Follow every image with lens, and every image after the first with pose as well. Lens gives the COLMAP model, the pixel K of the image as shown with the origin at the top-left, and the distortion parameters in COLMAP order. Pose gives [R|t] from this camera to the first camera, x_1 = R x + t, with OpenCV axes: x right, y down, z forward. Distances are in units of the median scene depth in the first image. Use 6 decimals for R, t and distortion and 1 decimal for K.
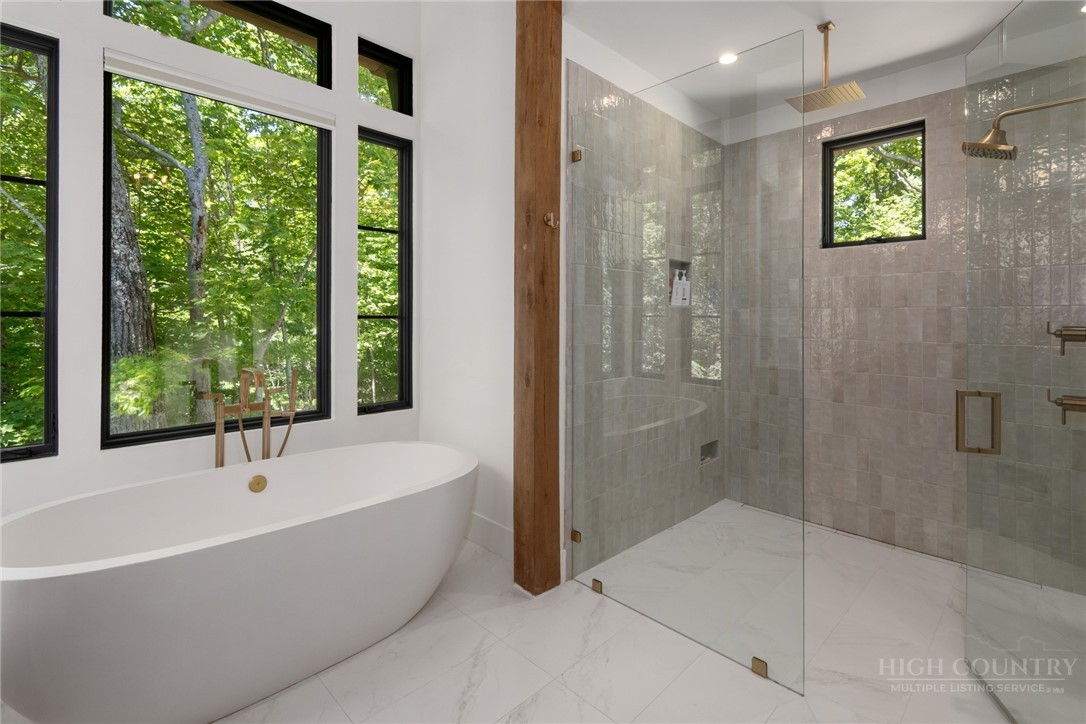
lens RADIAL K [[492.9, 0, 549.8], [0, 492.9, 323.6], [0, 0, 1]] dist [-0.000245, -0.000235]
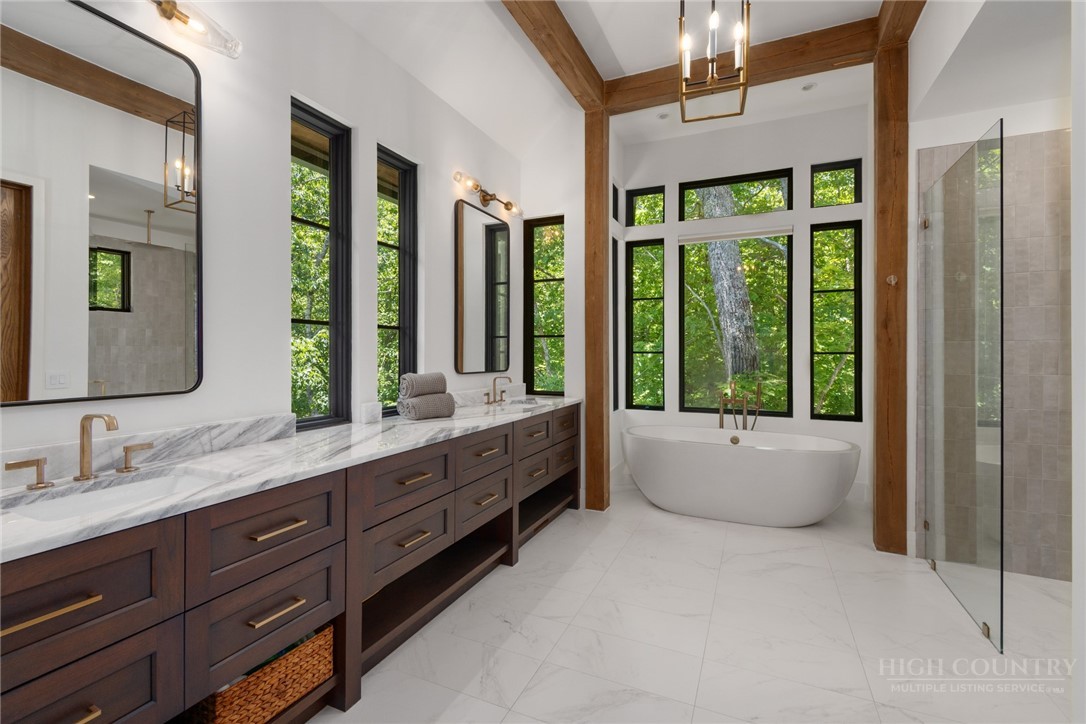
lens RADIAL K [[492.9, 0, 539.7], [0, 492.9, 357.6], [0, 0, 1]] dist [-0.000245, -0.000235]
pose [[0.356068, -0.008528, -0.934421, 0.880970], [0.004730, 0.999962, -0.007324, 0.006806], [0.934448, -0.001812, 0.356095, -0.372832]]
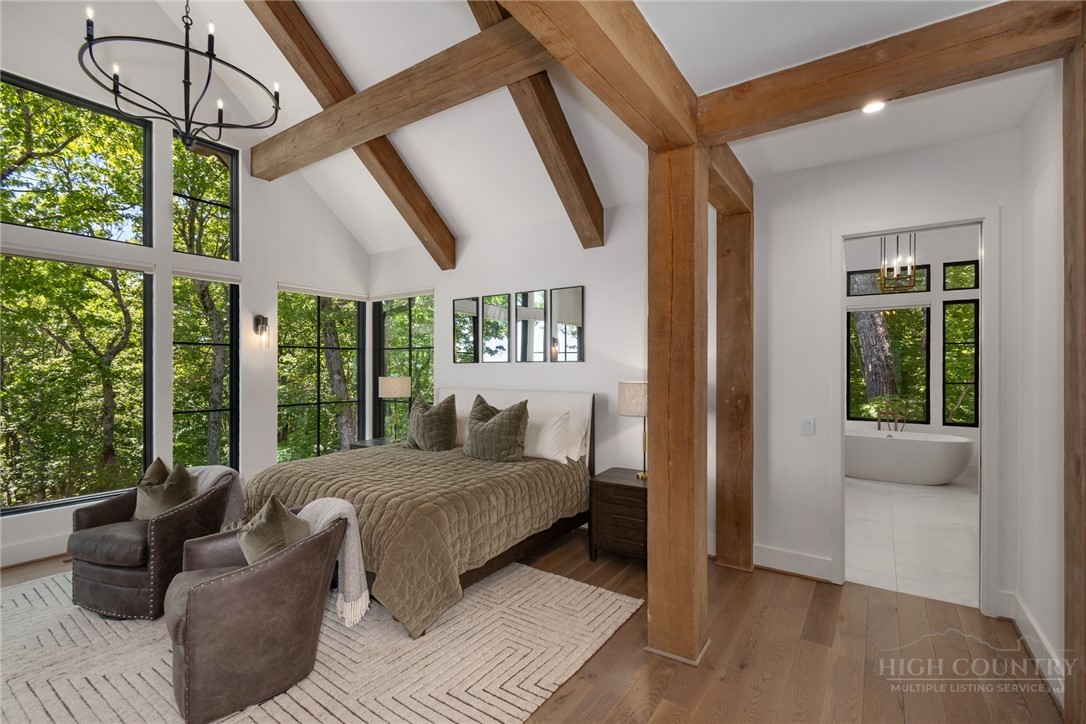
lens RADIAL K [[492.9, 0, 545.7], [0, 492.9, 369.1], [0, 0, 1]] dist [-0.000245, -0.000235]
pose [[0.181669, -0.010491, -0.983304, 1.939567], [-0.001031, 0.999941, -0.010859, -0.072041], [0.983359, 0.002987, 0.181647, -1.585431]]
